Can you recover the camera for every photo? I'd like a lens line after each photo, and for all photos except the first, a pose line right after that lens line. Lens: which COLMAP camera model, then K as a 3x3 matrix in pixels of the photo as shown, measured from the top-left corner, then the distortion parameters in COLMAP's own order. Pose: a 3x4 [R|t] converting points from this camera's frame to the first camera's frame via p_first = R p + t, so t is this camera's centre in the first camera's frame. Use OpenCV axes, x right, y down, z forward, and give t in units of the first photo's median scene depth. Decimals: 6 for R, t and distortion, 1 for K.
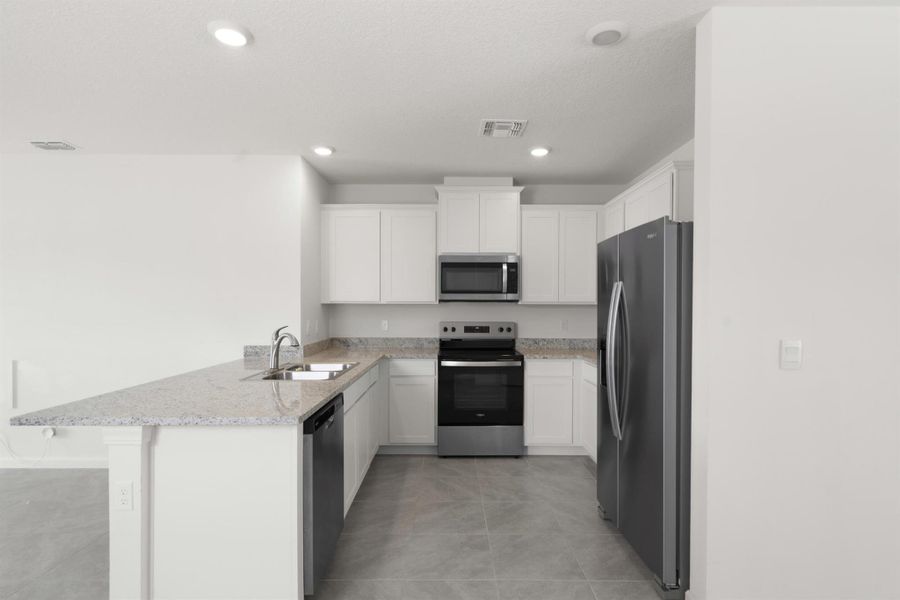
lens RADIAL K [[451.9, 0, 450.4], [0, 451.9, 313.3], [0, 0, 1]] dist [-0.001591, -0.000075]
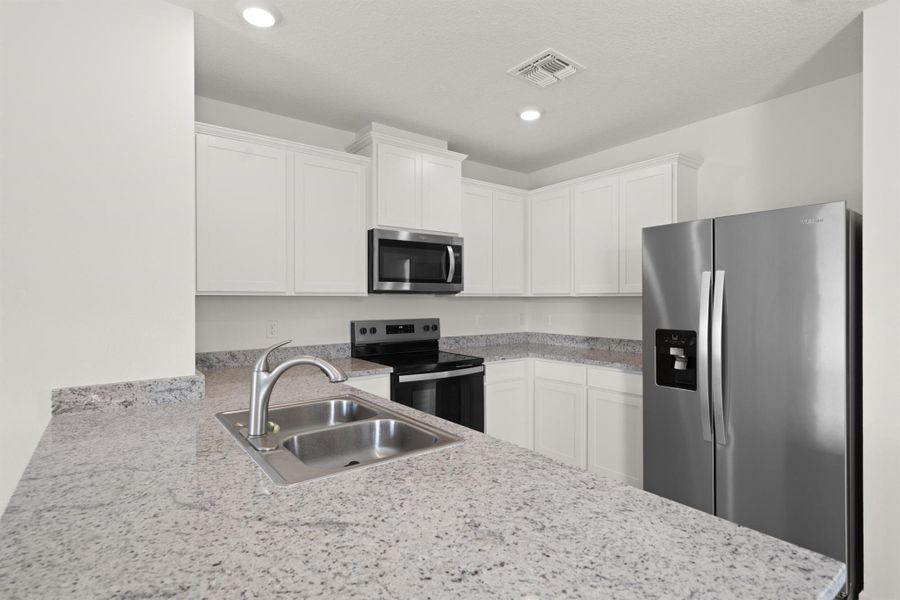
lens RADIAL K [[444.9, 0, 450.0], [0, 444.9, 300.0], [0, 0, 1]] dist [-0.001029, -0.000089]
pose [[0.797631, -0.005000, 0.603125, -0.361589], [0.013810, 0.999855, -0.009974, -0.005797], [-0.602988, 0.016284, 0.797584, 0.370987]]
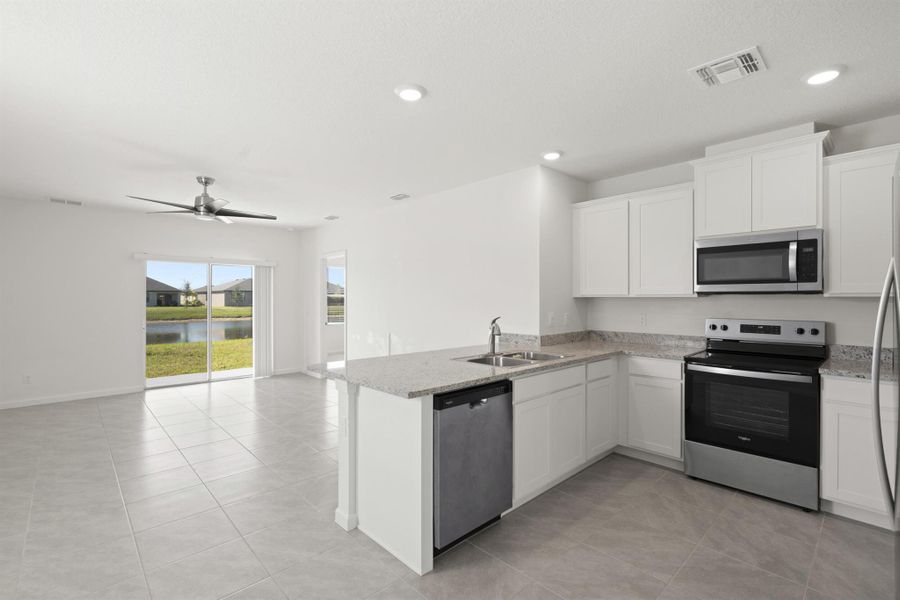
lens RADIAL K [[407.2, 0, 450.0], [0, 407.2, 300.0], [0, 0, 1]] dist [-0.000354, 0.000182]
pose [[0.687087, -0.000885, -0.726574, 0.219381], [-0.009409, 0.999905, -0.010117, -0.002991], [0.726514, 0.013788, 0.687013, 0.135854]]
